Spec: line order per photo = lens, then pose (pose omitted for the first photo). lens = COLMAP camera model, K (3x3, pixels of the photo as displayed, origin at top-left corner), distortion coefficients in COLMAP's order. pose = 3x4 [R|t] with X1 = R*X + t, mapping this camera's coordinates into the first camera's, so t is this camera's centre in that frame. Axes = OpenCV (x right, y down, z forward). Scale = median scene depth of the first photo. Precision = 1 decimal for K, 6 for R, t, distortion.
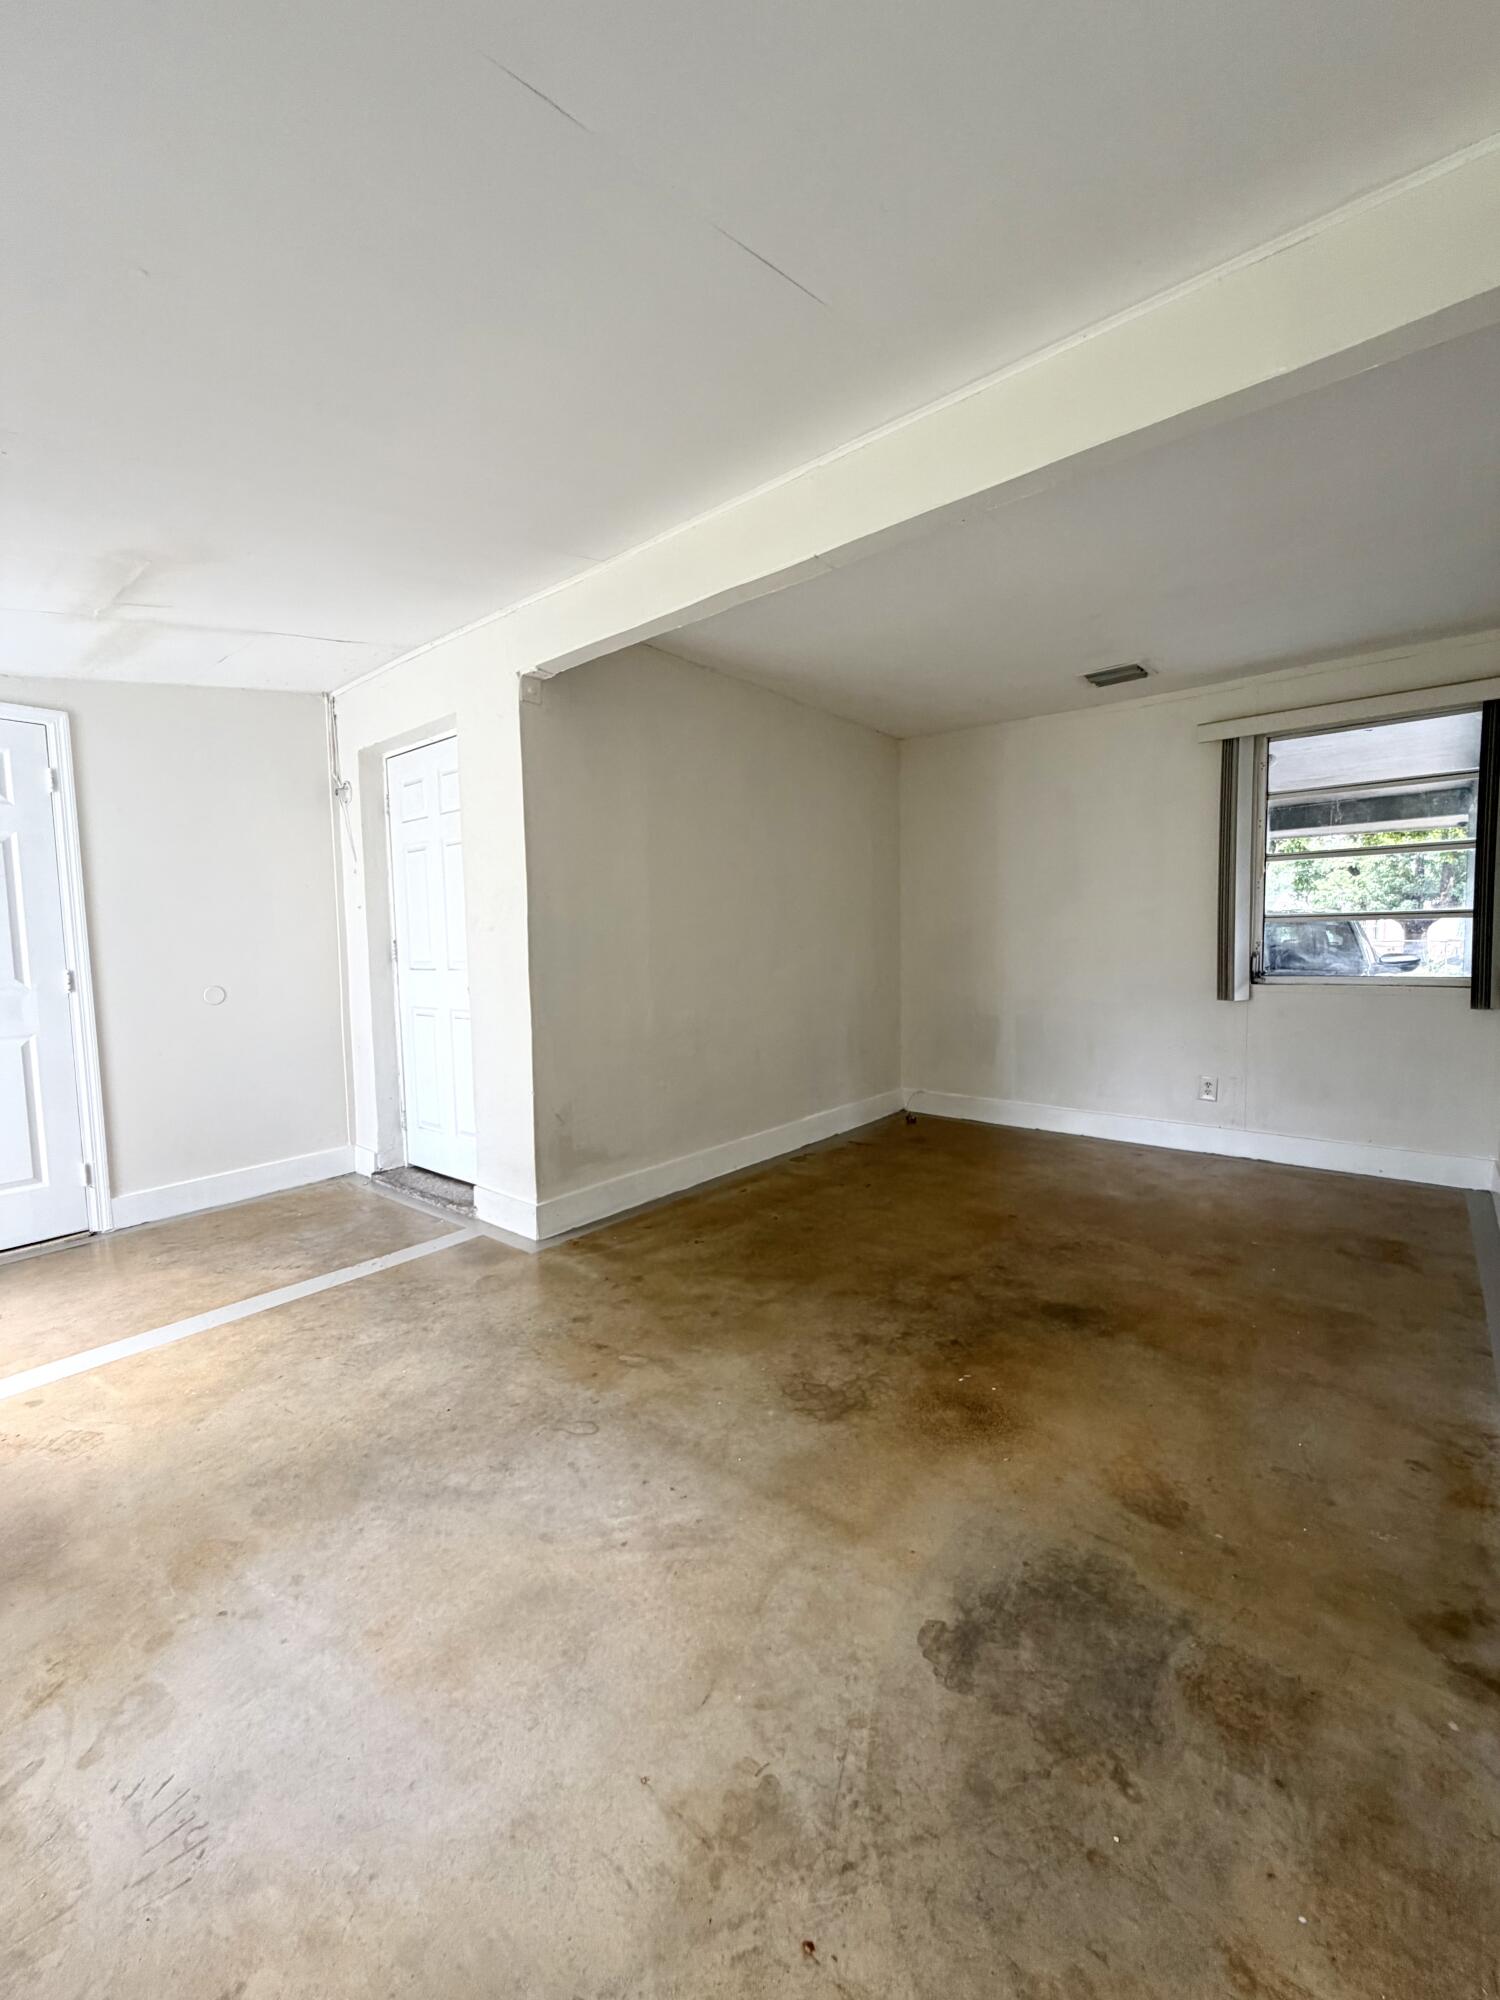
lens RADIAL K [[795.6, 0, 748.6], [0, 795.6, 994.7], [0, 0, 1]] dist [0.000544, 0.000194]
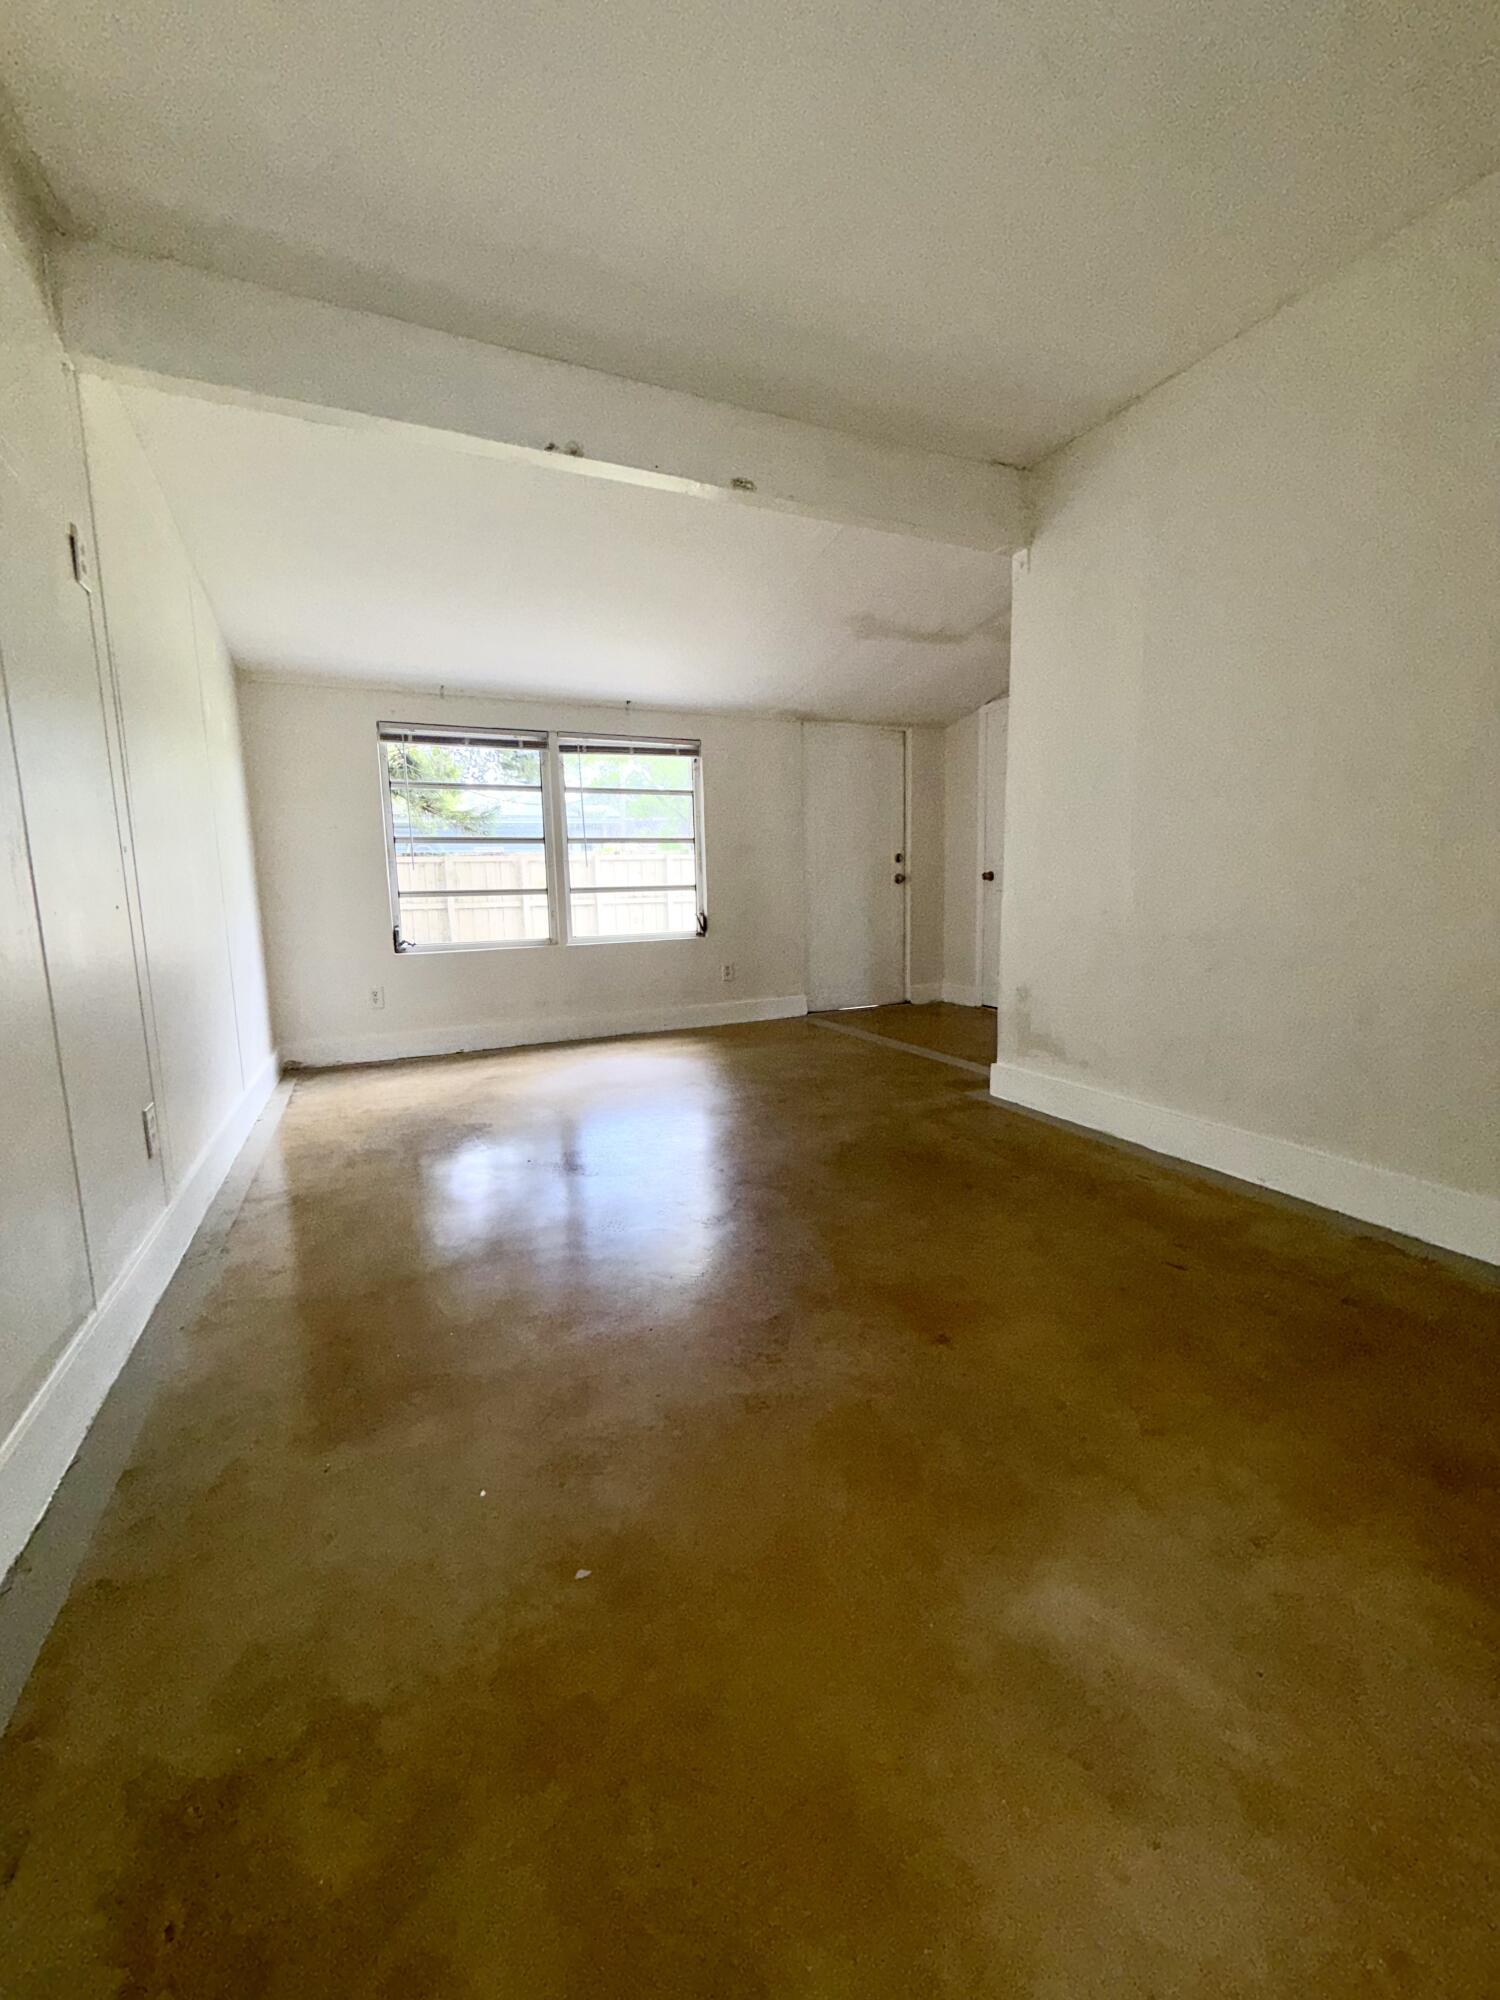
lens RADIAL K [[795.6, 0, 748.6], [0, 795.6, 994.7], [0, 0, 1]] dist [0.000544, 0.000194]
pose [[-0.427640, 0.158120, -0.890012, 1.098285], [-0.032303, 0.981281, 0.189855, -0.032331], [0.903372, 0.109939, -0.414527, 1.488227]]
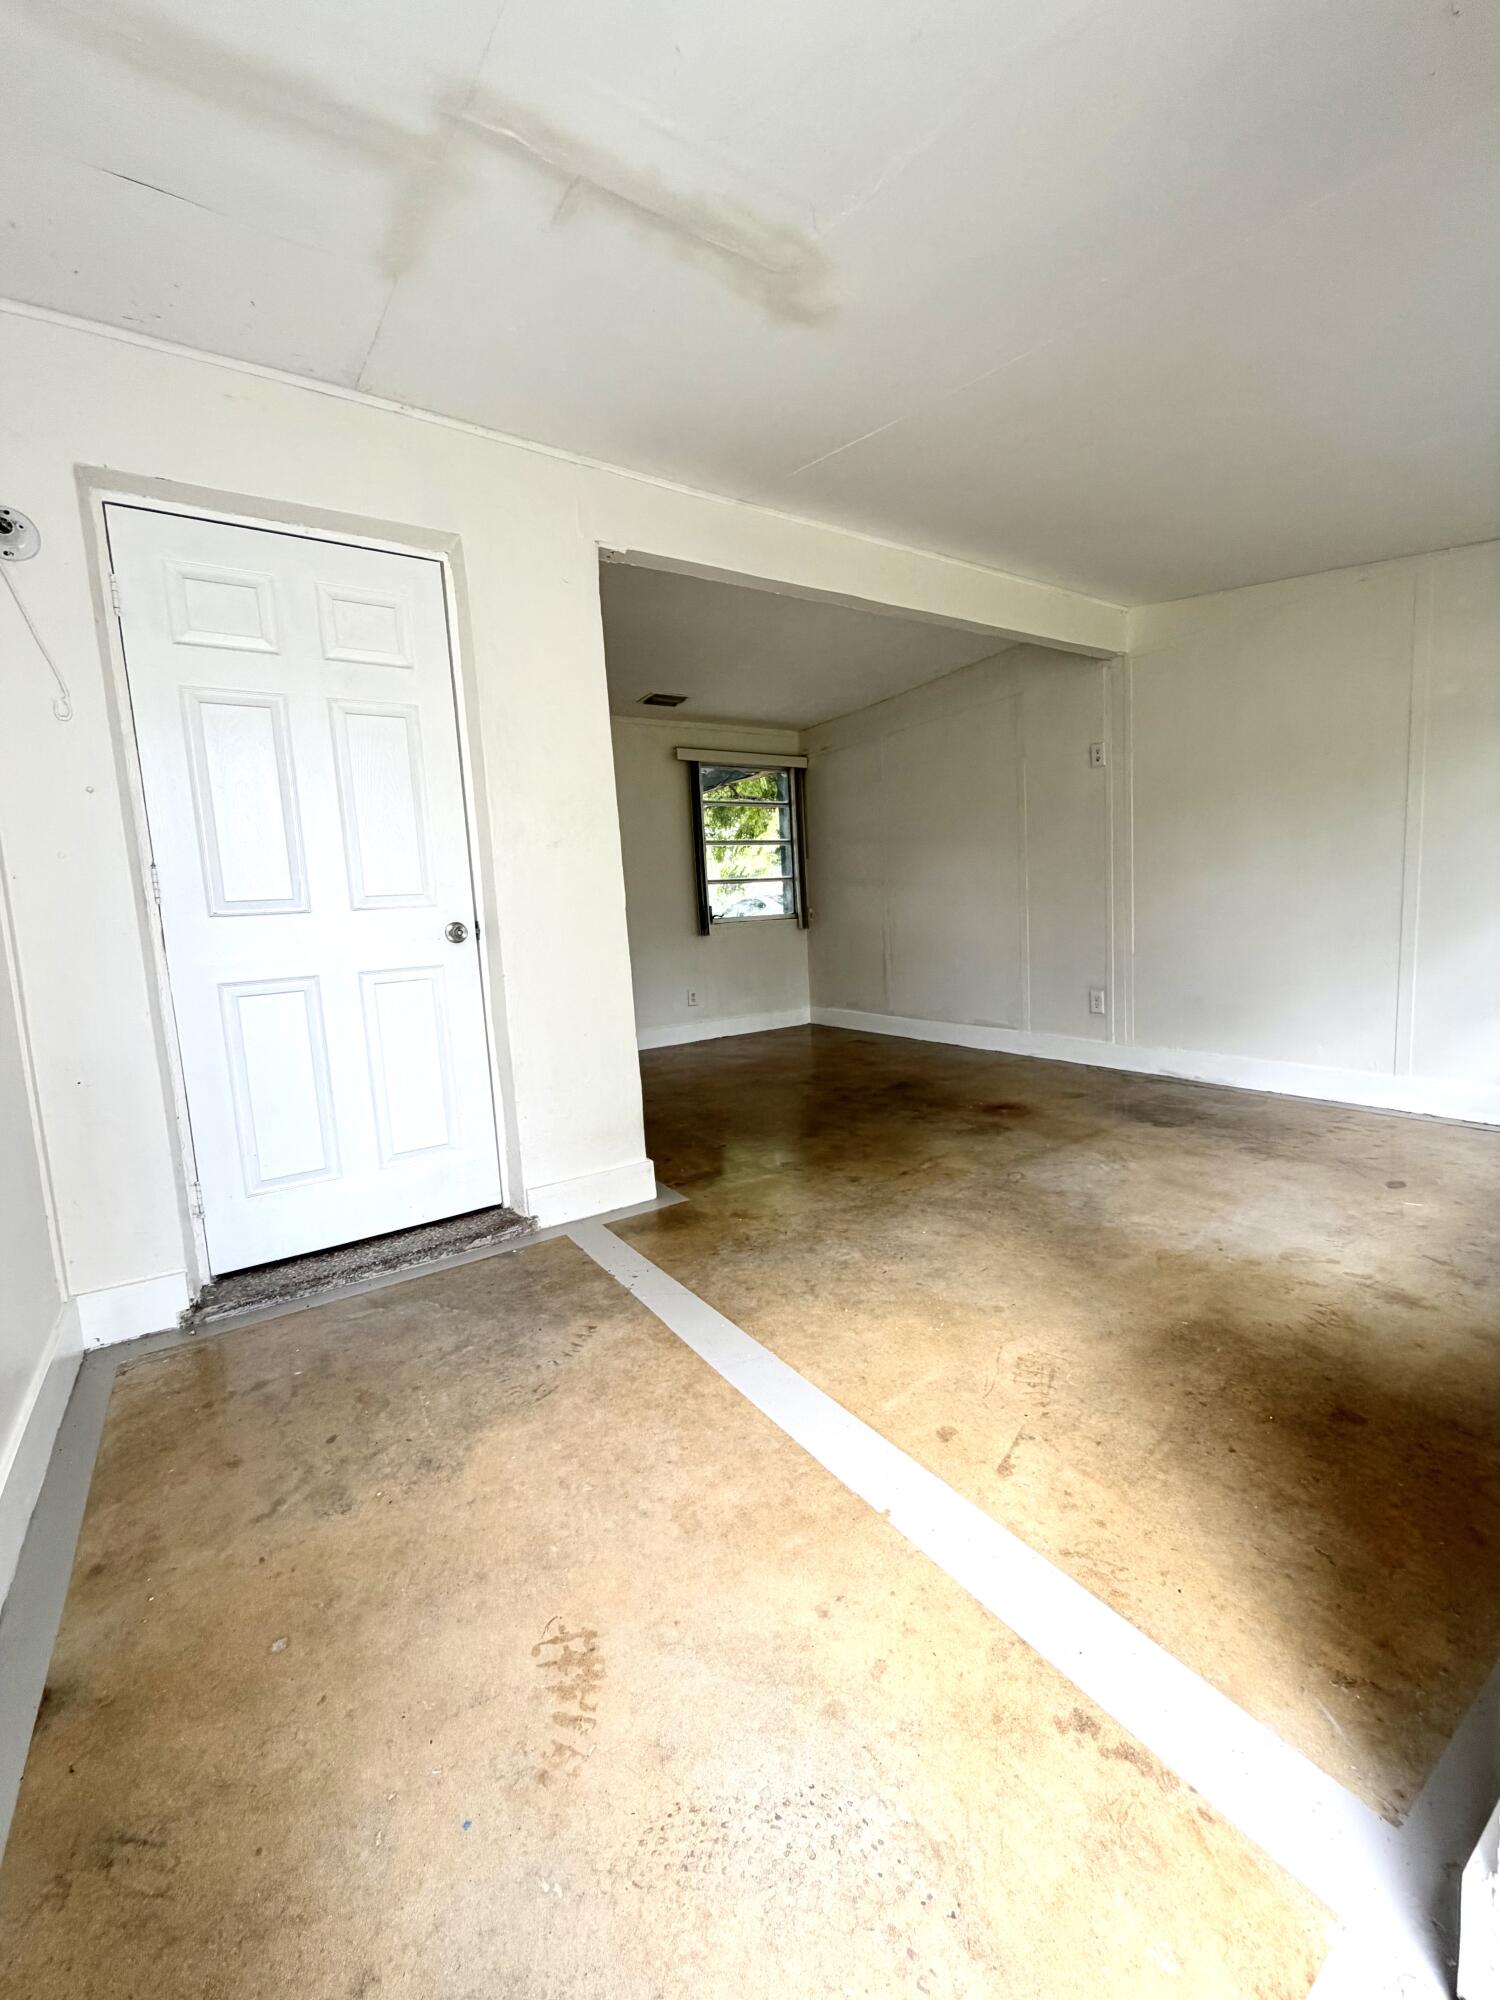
lens RADIAL K [[795.6, 0, 748.6], [0, 795.6, 994.7], [0, 0, 1]] dist [0.000544, 0.000194]
pose [[0.298951, -0.098964, 0.949123, -1.379882], [0.117381, 0.990868, 0.066345, 0.047512], [-0.947022, 0.091575, 0.307837, 0.791565]]
